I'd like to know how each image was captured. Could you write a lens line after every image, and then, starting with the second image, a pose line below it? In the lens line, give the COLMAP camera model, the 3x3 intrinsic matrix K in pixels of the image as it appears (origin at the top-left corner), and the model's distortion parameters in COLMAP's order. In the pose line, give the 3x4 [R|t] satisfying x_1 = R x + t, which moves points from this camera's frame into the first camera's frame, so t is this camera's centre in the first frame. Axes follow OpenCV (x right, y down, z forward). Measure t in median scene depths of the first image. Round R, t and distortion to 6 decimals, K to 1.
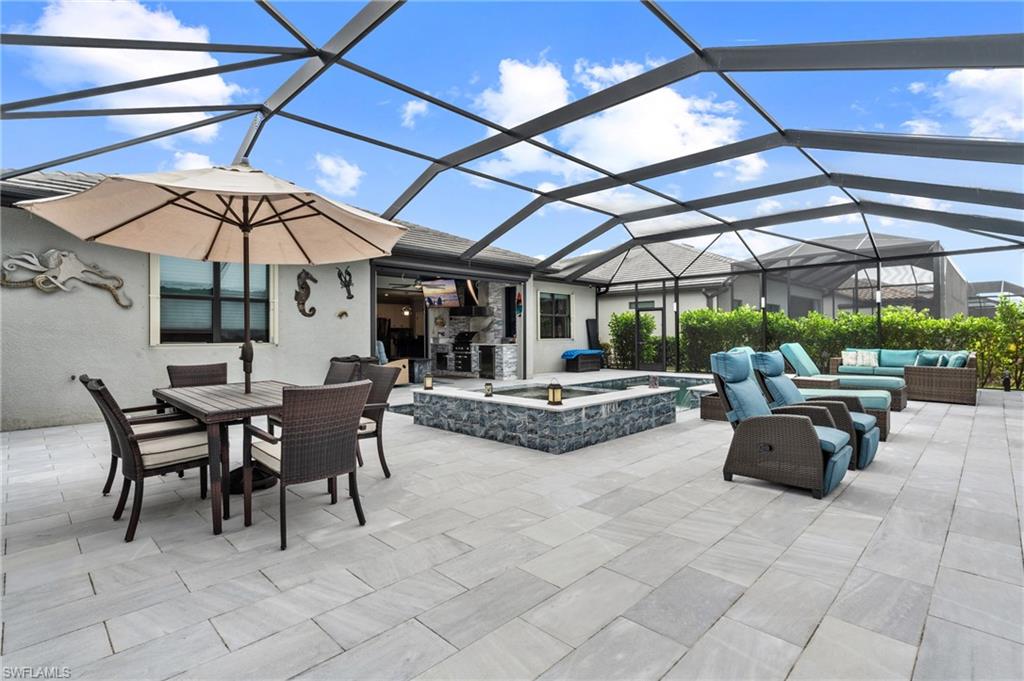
lens RADIAL K [[481.9, 0, 512.0], [0, 481.9, 340.5], [0, 0, 1]] dist [0.000431, 0.000041]
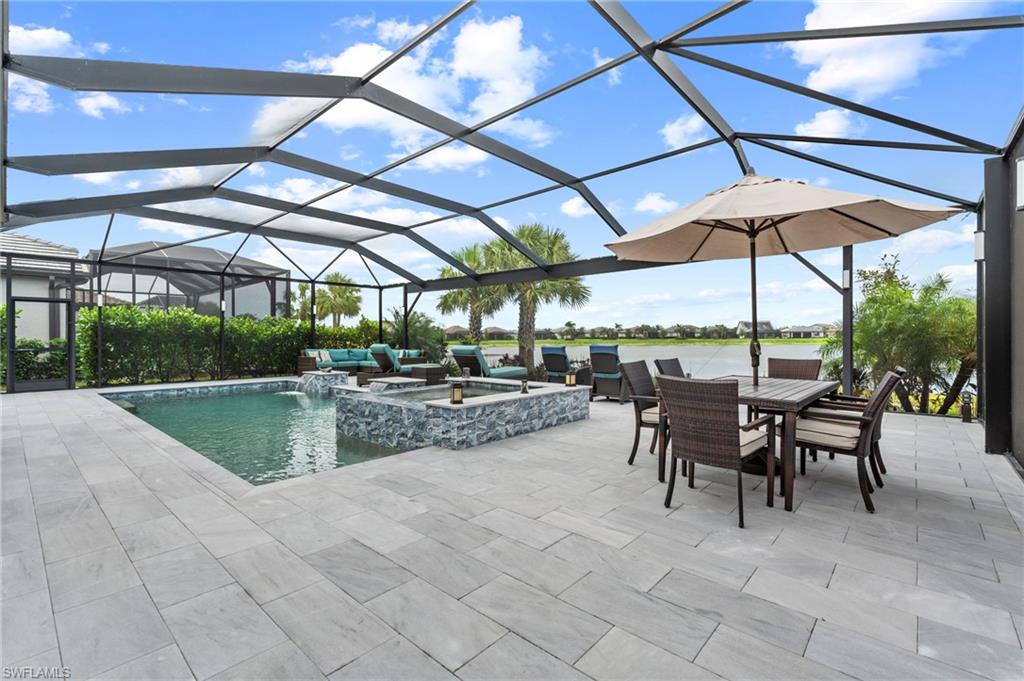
lens RADIAL K [[457.0, 0, 512.0], [0, 457.0, 340.5], [0, 0, 1]] dist [-0.000121, -0.000065]
pose [[-0.053196, 0.003492, 0.998578, -1.030983], [0.011545, 0.999929, -0.002882, 0.000670], [-0.998517, 0.011375, -0.053233, 1.048163]]
